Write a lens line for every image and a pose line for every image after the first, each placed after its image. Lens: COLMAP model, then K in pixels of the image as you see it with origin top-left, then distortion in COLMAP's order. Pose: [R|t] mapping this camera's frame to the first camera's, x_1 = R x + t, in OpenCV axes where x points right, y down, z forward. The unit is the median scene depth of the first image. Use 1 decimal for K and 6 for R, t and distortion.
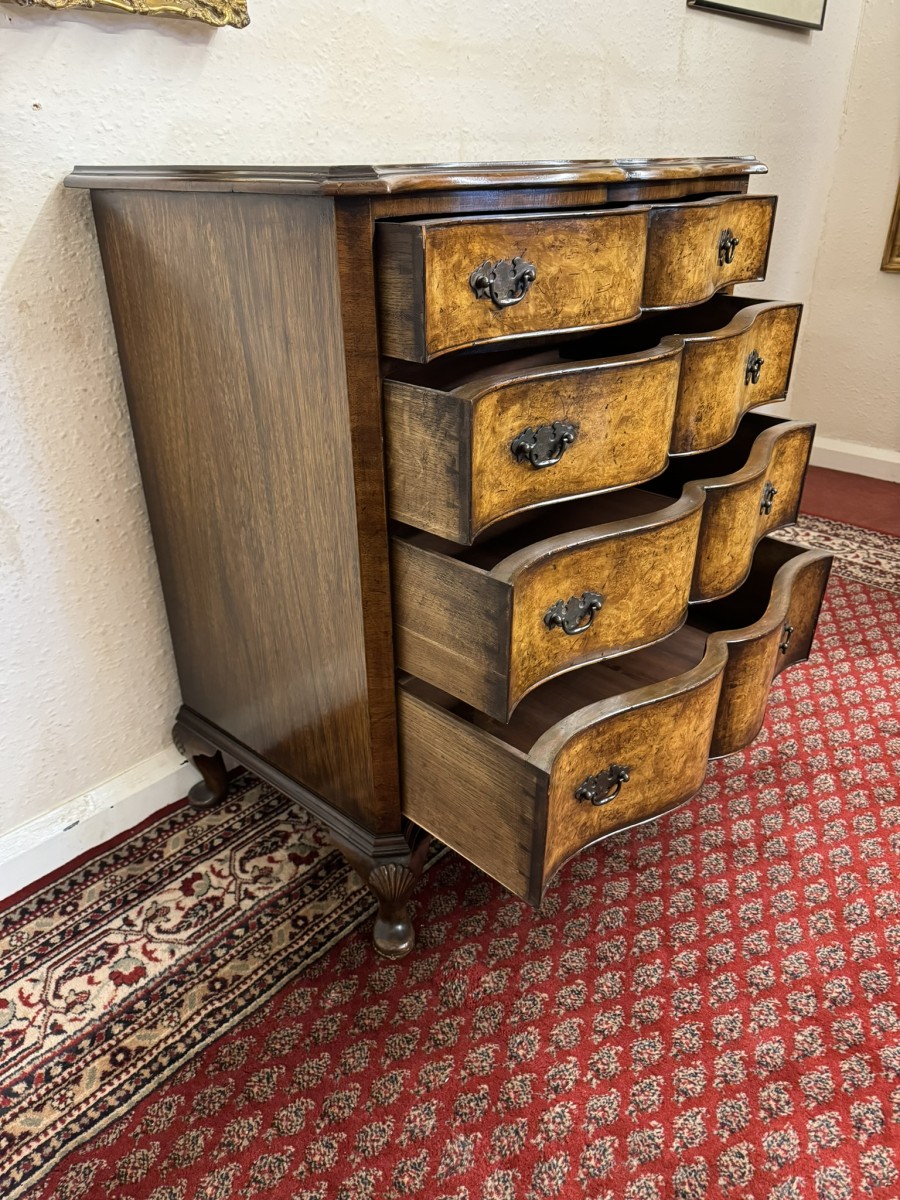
lens RADIAL K [[861.4, 0, 451.3], [0, 861.4, 606.0], [0, 0, 1]] dist [0.001497, -0.008511]
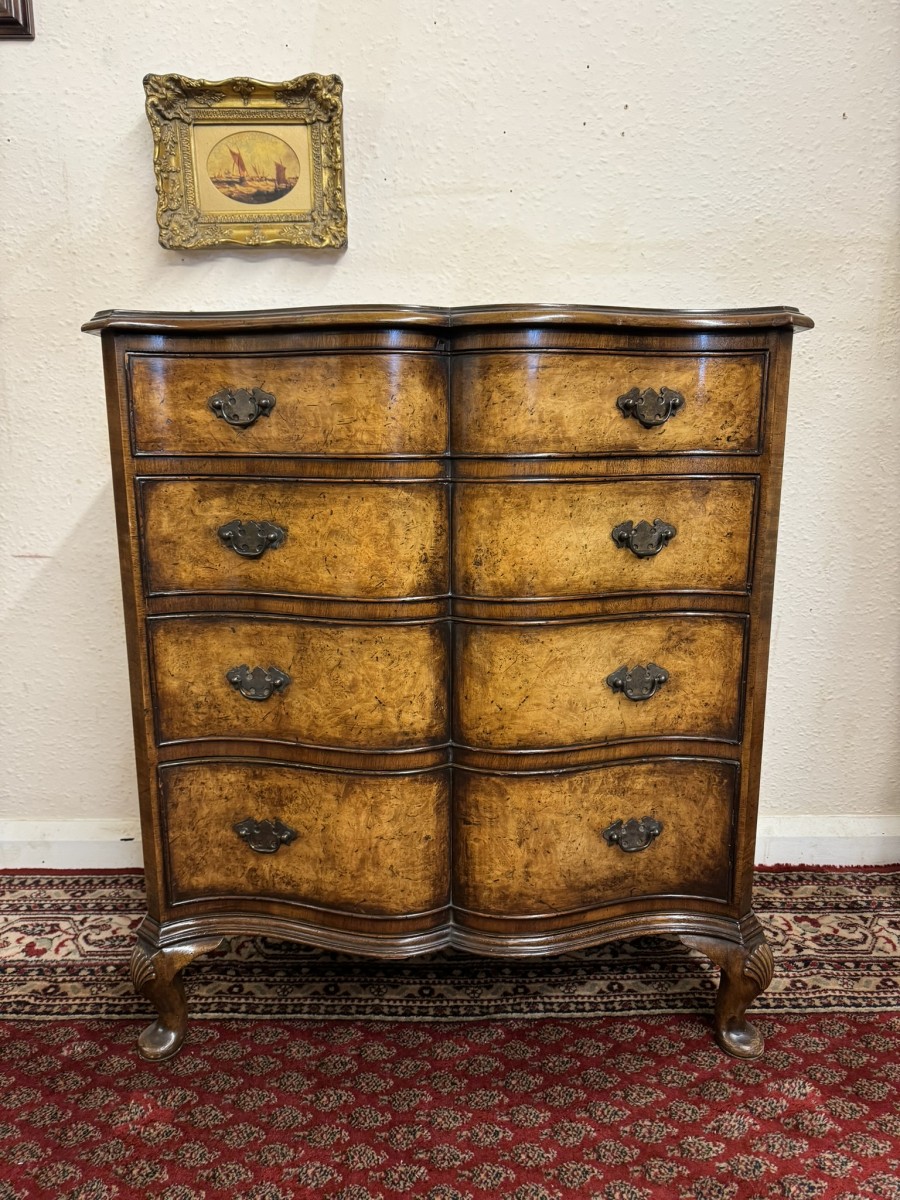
lens RADIAL K [[861.4, 0, 446.5], [0, 861.4, 606.3], [0, 0, 1]] dist [0.001497, -0.008511]
pose [[0.671754, 0.154296, -0.724527, 0.803207], [-0.347312, 0.929506, -0.124066, -0.070960], [0.654310, 0.334978, 0.677988, 0.386693]]
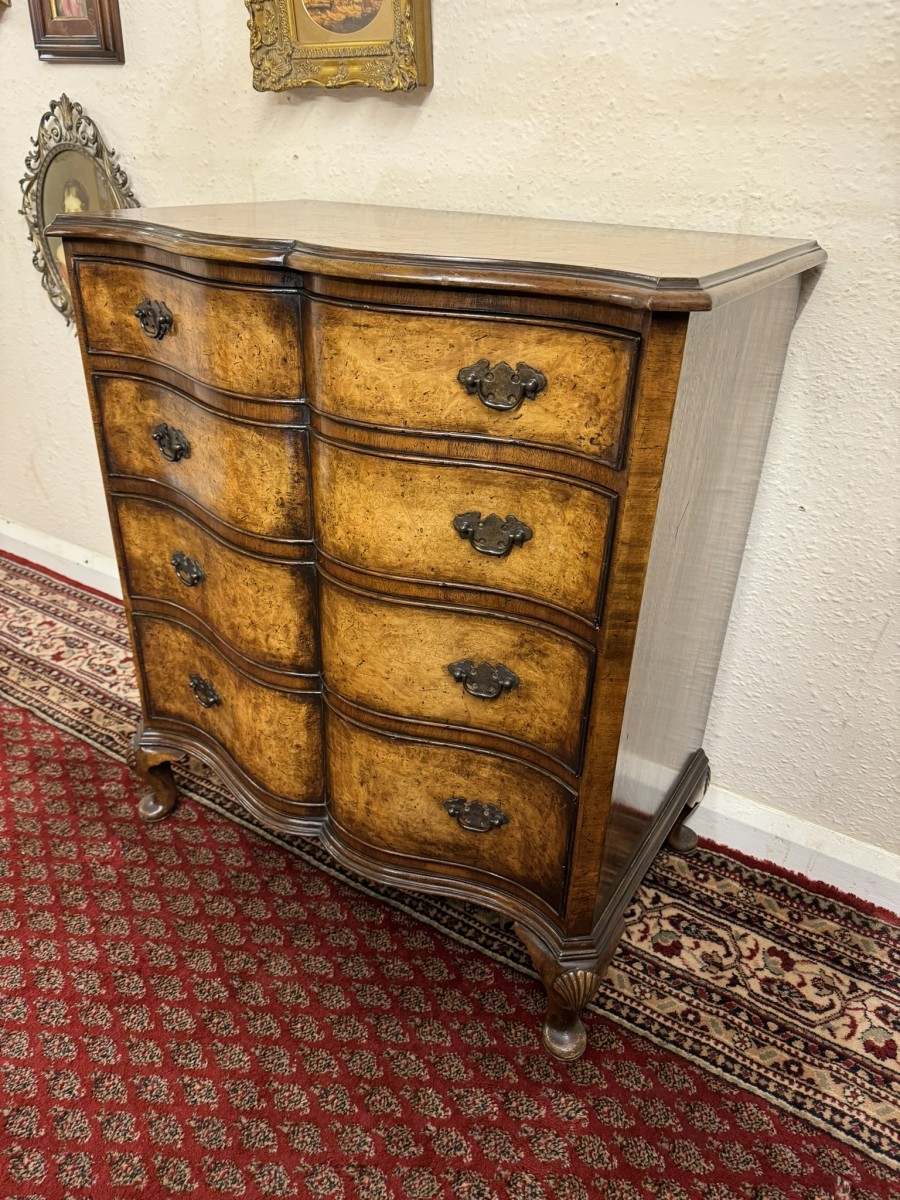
lens RADIAL K [[861.4, 0, 440.1], [0, 861.4, 605.4], [0, 0, 1]] dist [0.001497, -0.008511]
pose [[0.167414, 0.482758, -0.859603, 0.966789], [-0.485641, 0.799168, 0.354236, -0.514586], [0.857977, 0.358154, 0.368240, 0.800147]]
